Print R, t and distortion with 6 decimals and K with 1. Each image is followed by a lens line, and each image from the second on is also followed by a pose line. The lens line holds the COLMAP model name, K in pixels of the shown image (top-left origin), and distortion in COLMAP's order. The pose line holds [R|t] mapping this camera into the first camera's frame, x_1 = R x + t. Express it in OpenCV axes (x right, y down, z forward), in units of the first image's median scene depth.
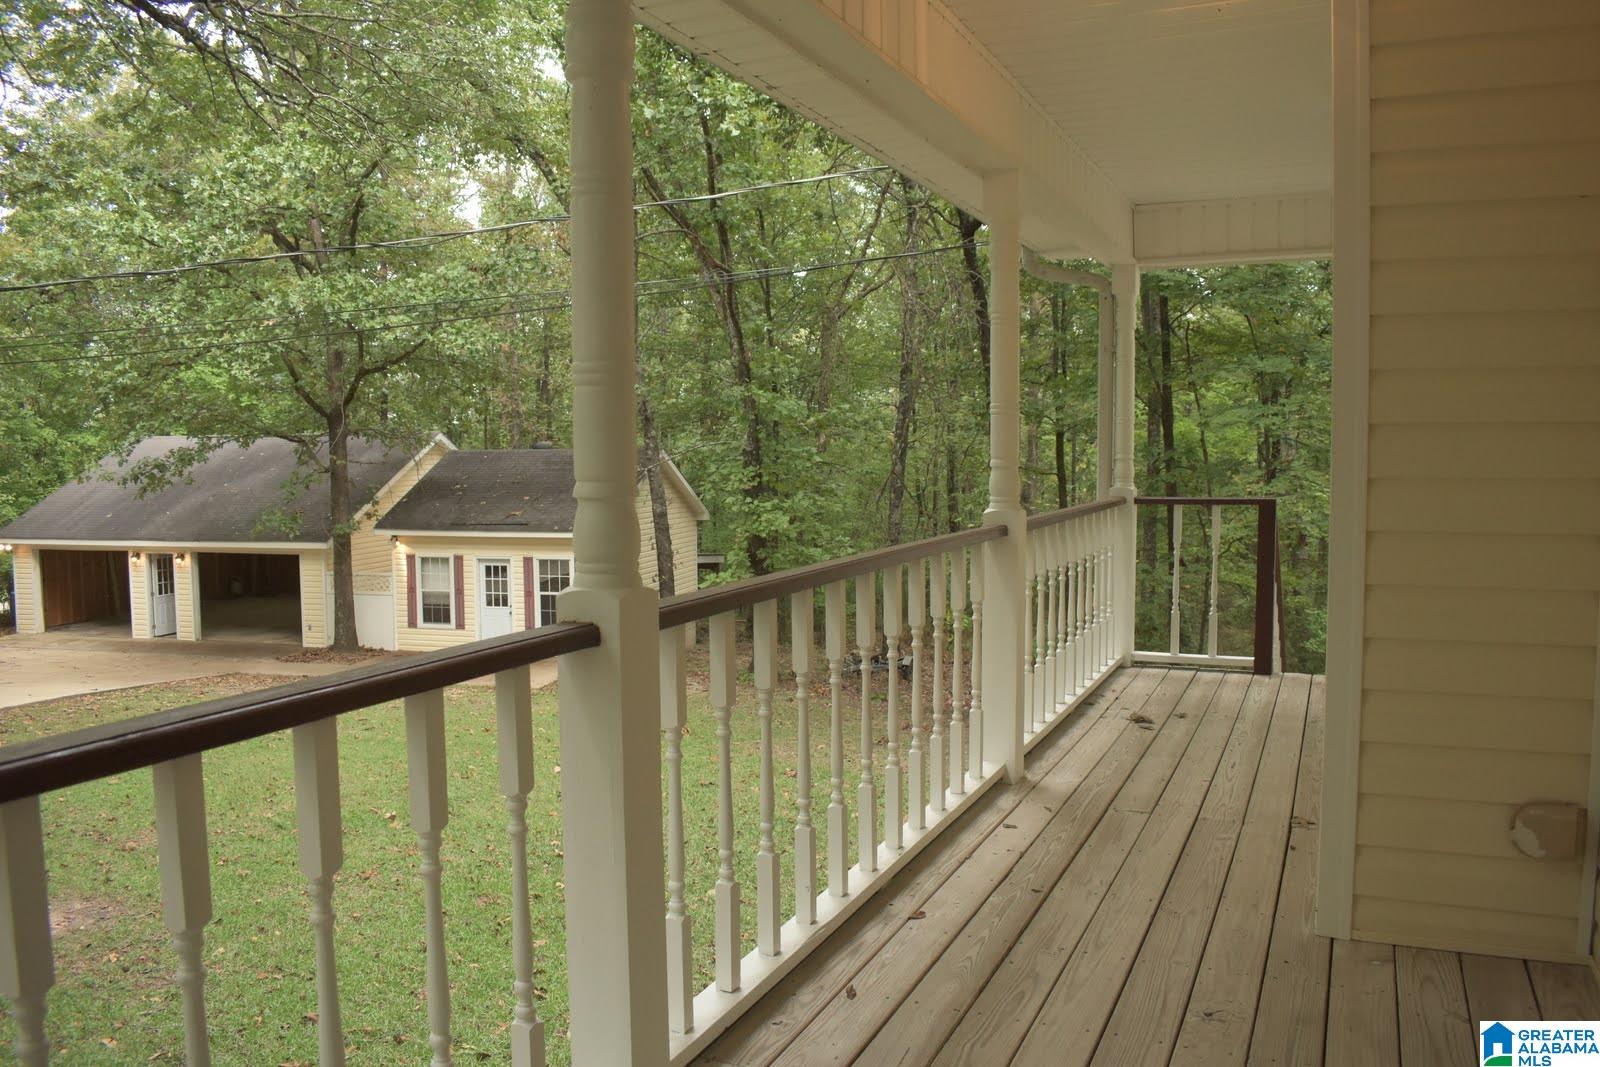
lens RADIAL K [[1306.6, 0, 794.2], [0, 1306.6, 542.3], [0, 0, 1]] dist [-0.054984, -0.000772]
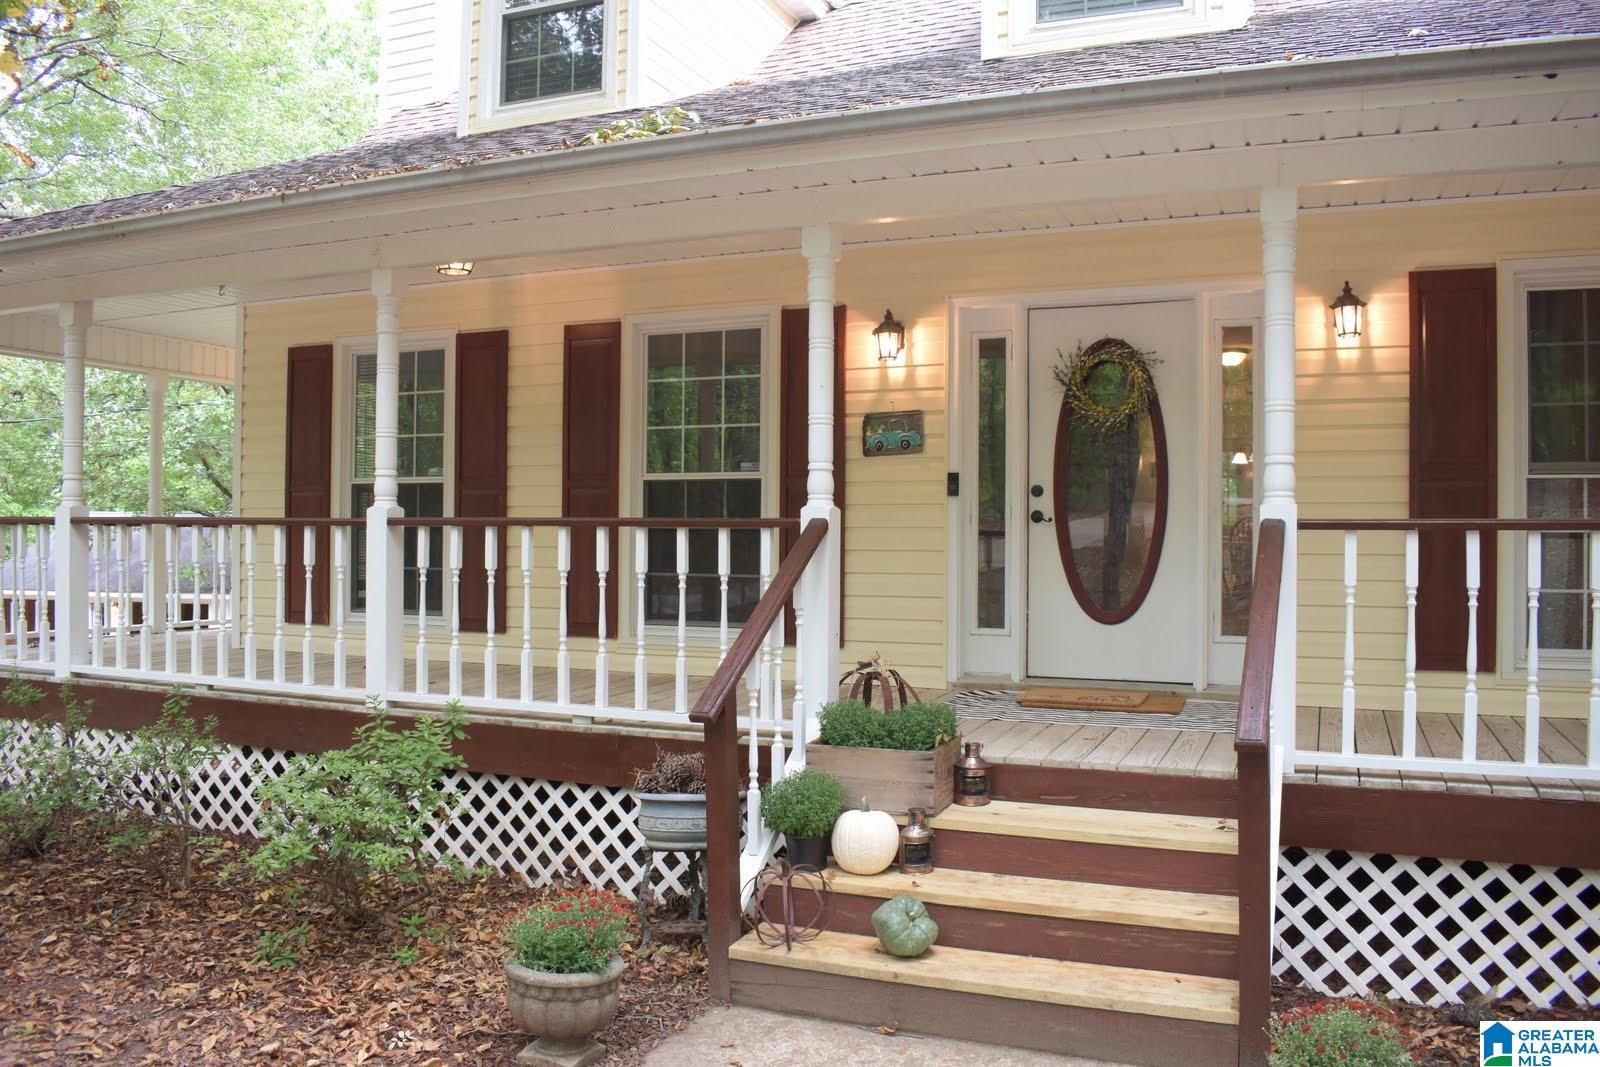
lens RADIAL K [[1306.6, 0, 803.4], [0, 1306.6, 529.5], [0, 0, 1]] dist [-0.054984, -0.000772]
pose [[0.999417, 0.011714, 0.032066, 0.175249], [-0.009068, 0.996638, -0.081428, 0.037189], [-0.032912, 0.081090, 0.996163, -0.318050]]
